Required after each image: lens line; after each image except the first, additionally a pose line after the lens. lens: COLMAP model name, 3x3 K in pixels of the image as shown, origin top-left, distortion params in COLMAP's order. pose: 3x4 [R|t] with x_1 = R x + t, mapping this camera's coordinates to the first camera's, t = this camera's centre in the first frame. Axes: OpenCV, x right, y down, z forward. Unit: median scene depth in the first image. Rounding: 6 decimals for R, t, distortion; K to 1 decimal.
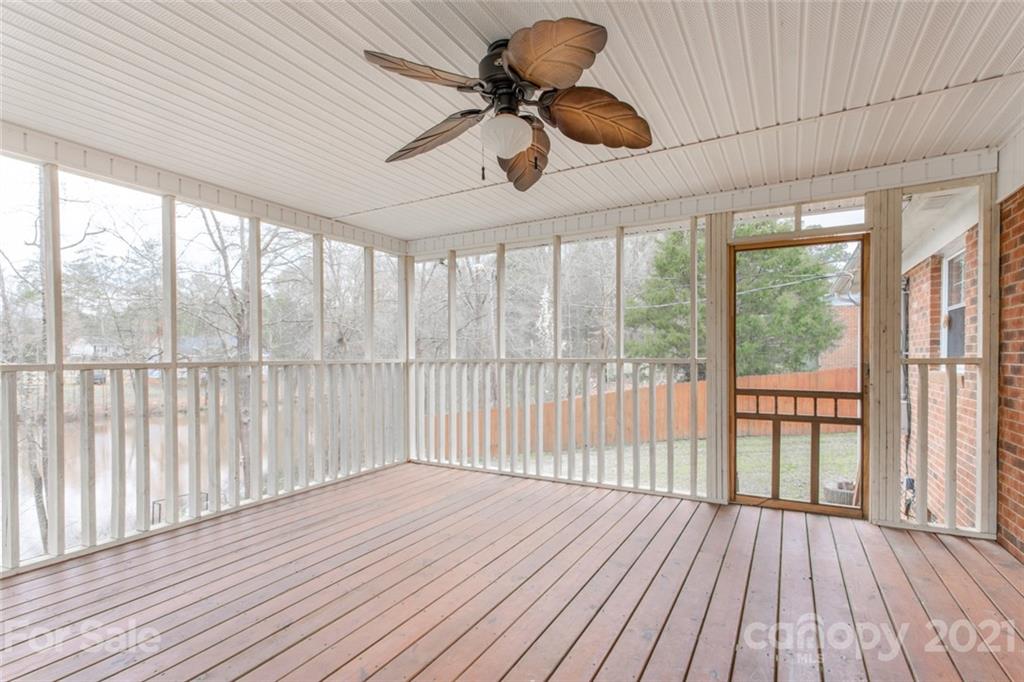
lens RADIAL K [[488.8, 0, 518.8], [0, 488.8, 364.5], [0, 0, 1]] dist [0.013546, 0.000026]
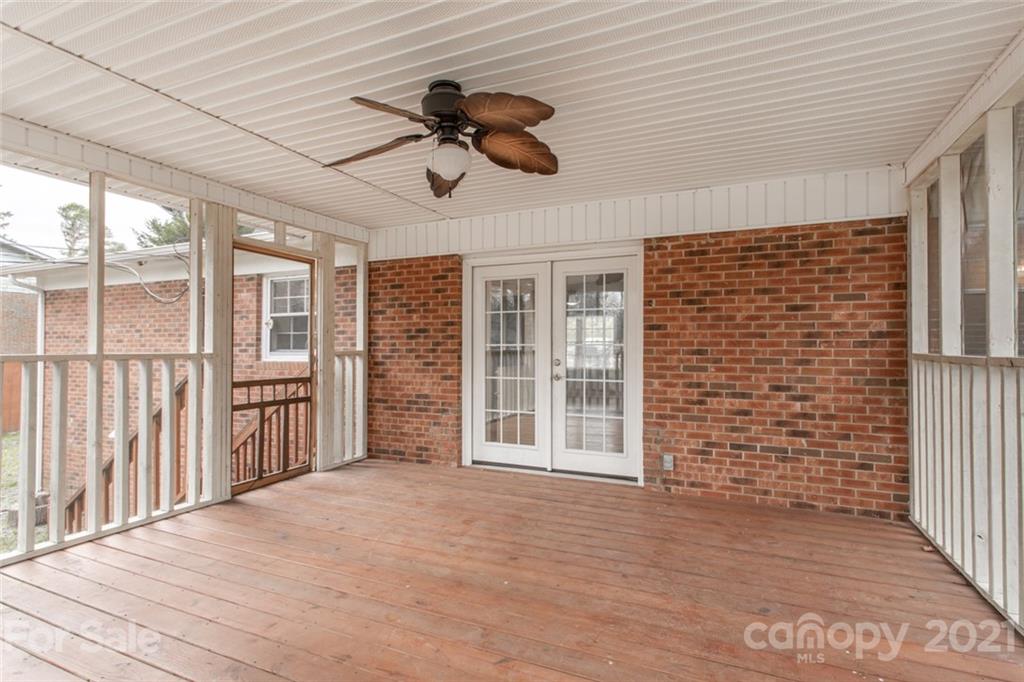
lens RADIAL K [[513.0, 0, 512.0], [0, 513.0, 341.0], [0, 0, 1]] dist [0.002102, -0.000102]
pose [[-0.079167, 0.018556, 0.996689, -0.728971], [0.020539, 0.999645, -0.016979, -0.005986], [-0.996650, 0.019127, -0.079520, 0.551383]]
